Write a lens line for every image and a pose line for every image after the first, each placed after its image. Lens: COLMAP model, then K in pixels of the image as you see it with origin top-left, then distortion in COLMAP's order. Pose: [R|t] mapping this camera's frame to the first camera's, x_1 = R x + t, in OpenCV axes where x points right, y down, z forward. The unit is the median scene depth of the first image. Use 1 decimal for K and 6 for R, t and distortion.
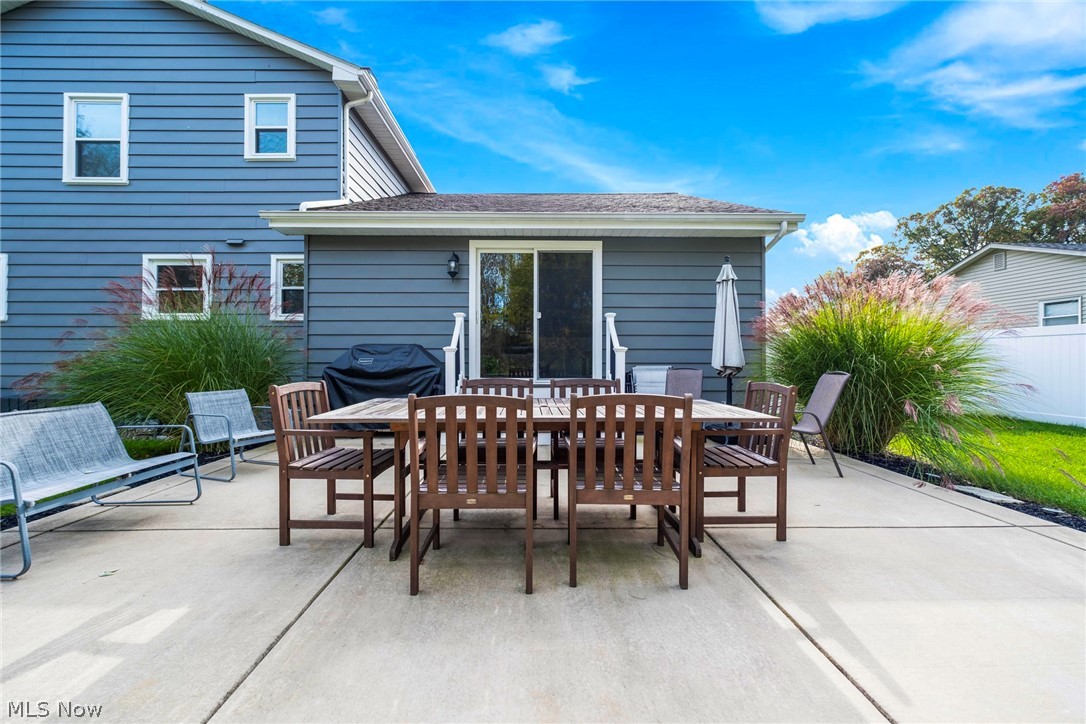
lens RADIAL K [[459.4, 0, 550.1], [0, 459.4, 361.4], [0, 0, 1]] dist [-0.004898, 0.002384]
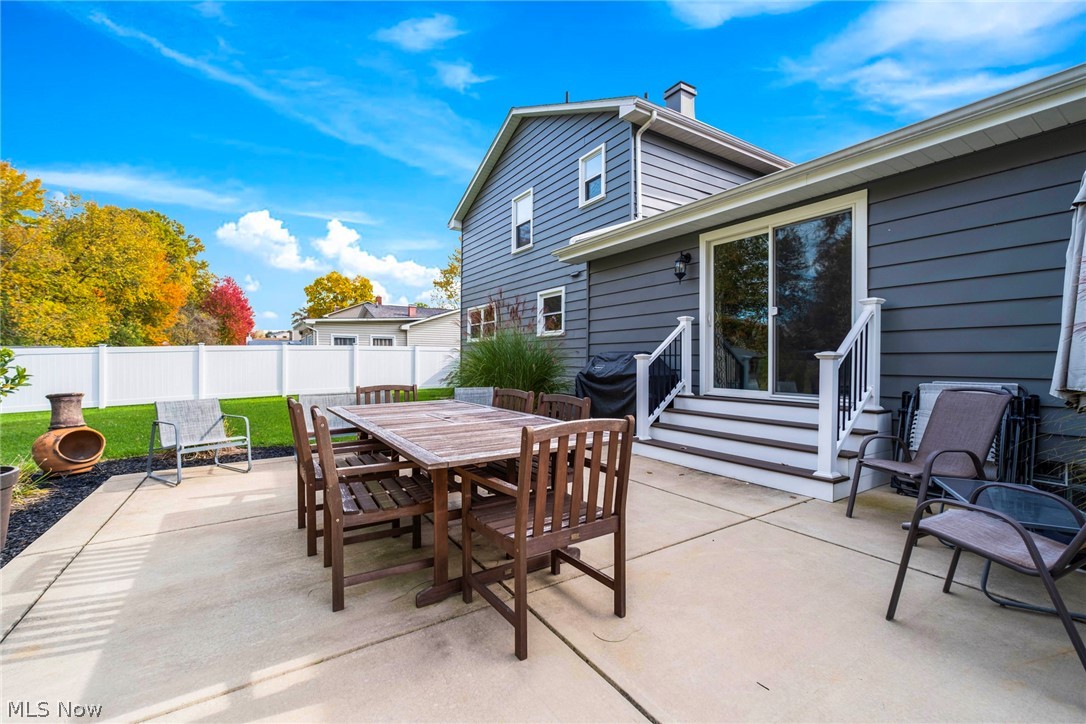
lens RADIAL K [[459.4, 0, 550.7], [0, 459.4, 362.9], [0, 0, 1]] dist [-0.004898, 0.002384]
pose [[0.530908, 0.007357, -0.847398, 0.404582], [-0.003299, 0.999973, 0.006614, -0.015424], [0.847423, -0.000716, 0.530917, 0.253338]]
